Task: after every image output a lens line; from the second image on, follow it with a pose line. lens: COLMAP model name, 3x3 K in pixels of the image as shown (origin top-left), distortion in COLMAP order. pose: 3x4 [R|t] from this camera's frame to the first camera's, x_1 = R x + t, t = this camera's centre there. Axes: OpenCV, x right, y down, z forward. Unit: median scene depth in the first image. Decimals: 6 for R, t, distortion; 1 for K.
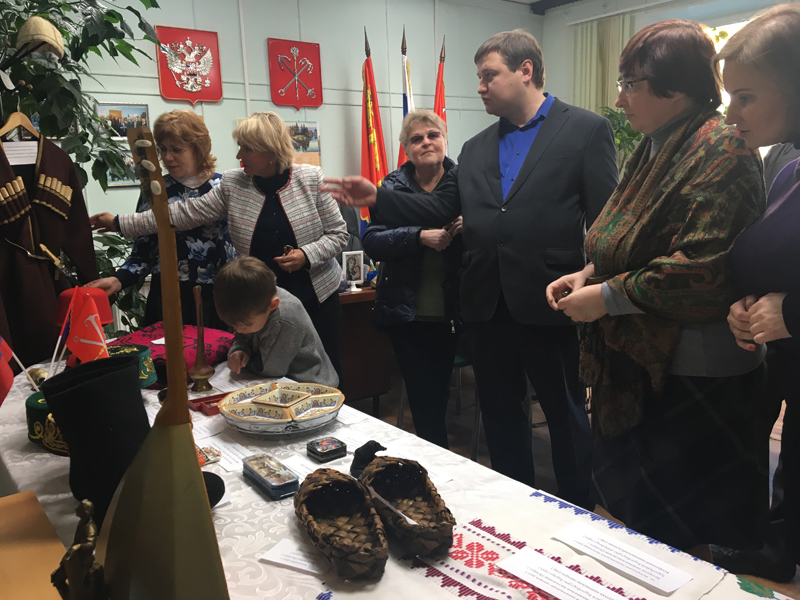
lens RADIAL K [[718.7, 0, 394.7], [0, 718.7, 297.0], [0, 0, 1]] dist [0.113590, -0.113298]
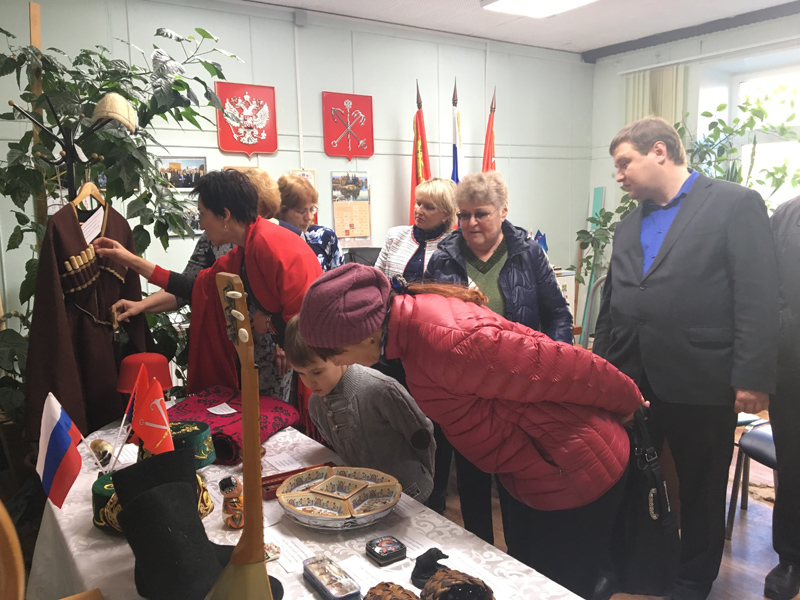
lens RADIAL K [[718.7, 0, 394.7], [0, 718.7, 297.0], [0, 0, 1]] dist [0.113590, -0.113298]
pose [[0.998332, 0.020066, -0.054137, -0.017885], [-0.021992, 0.999137, -0.035234, -0.050157], [0.053383, 0.036366, 0.997912, -0.001003]]
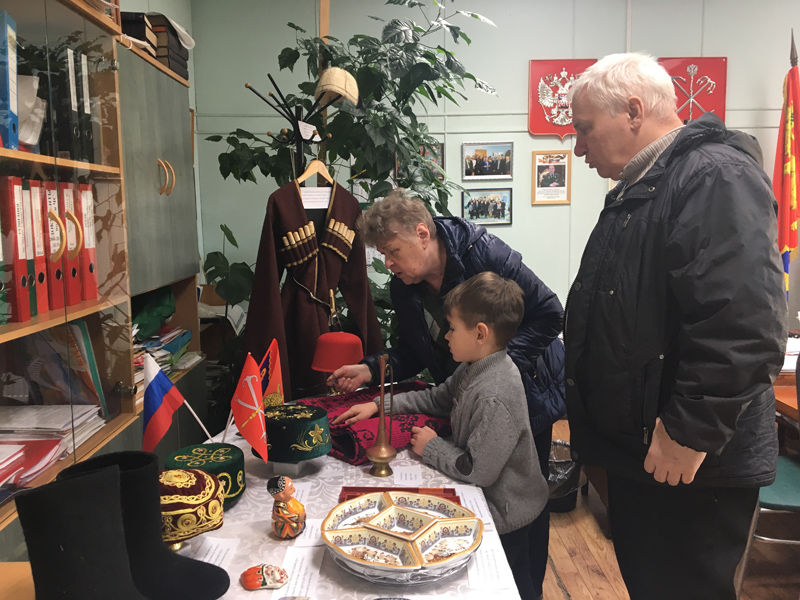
lens RADIAL K [[718.7, 0, 394.7], [0, 718.7, 297.0], [0, 0, 1]] dist [0.113590, -0.113298]
pose [[0.810867, 0.087806, -0.578605, 0.154037], [-0.109321, 0.994004, -0.002359, -0.053665], [0.574929, 0.065166, 0.815604, 0.189758]]
